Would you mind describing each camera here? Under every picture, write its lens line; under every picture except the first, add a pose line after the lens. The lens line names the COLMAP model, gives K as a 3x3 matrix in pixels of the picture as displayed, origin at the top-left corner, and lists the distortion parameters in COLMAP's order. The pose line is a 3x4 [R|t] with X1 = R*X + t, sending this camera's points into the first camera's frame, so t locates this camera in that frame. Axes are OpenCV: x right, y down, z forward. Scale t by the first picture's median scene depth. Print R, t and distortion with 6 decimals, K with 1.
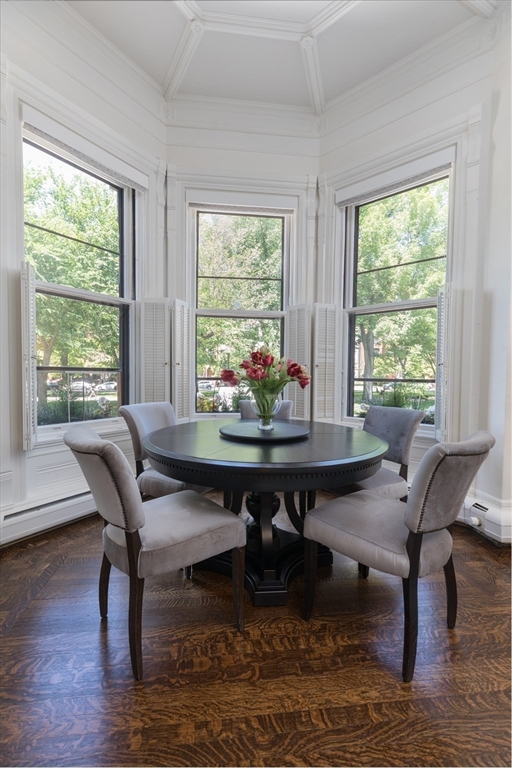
lens RADIAL K [[356.1, 0, 256.0], [0, 356.1, 384.0], [0, 0, 1]] dist [0.003060, -0.000257]
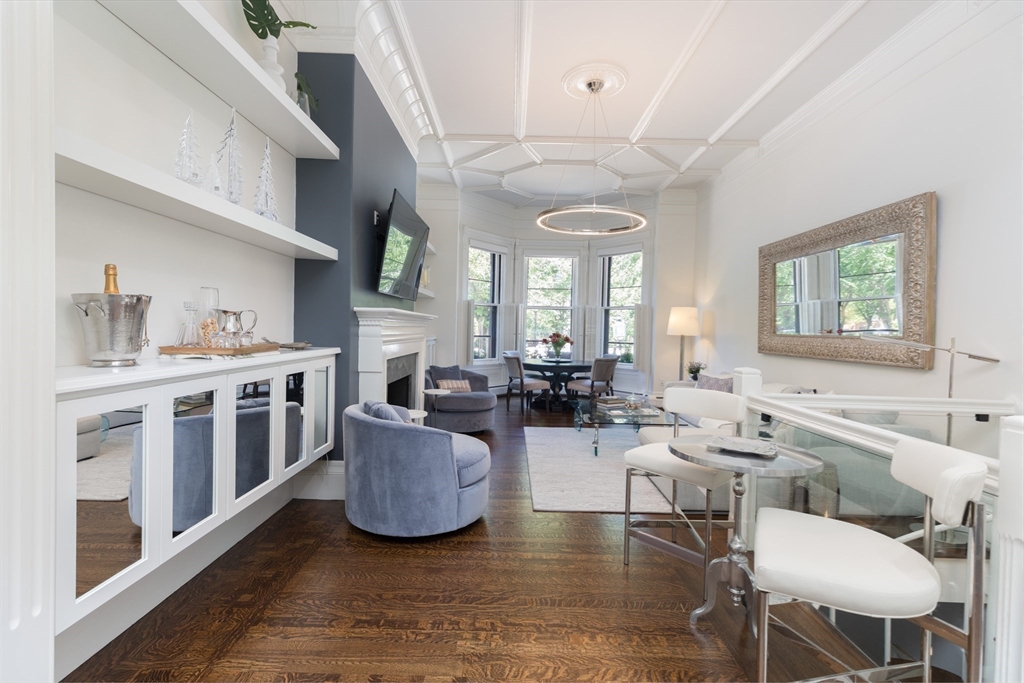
lens RADIAL K [[474.9, 0, 512.0], [0, 474.9, 341.5], [0, 0, 1]] dist [0.003060, -0.000257]
pose [[0.993538, 0.016302, -0.112326, 0.078487], [-0.018427, 0.999670, -0.017907, 0.051997], [0.111997, 0.019861, 0.993510, -2.542038]]
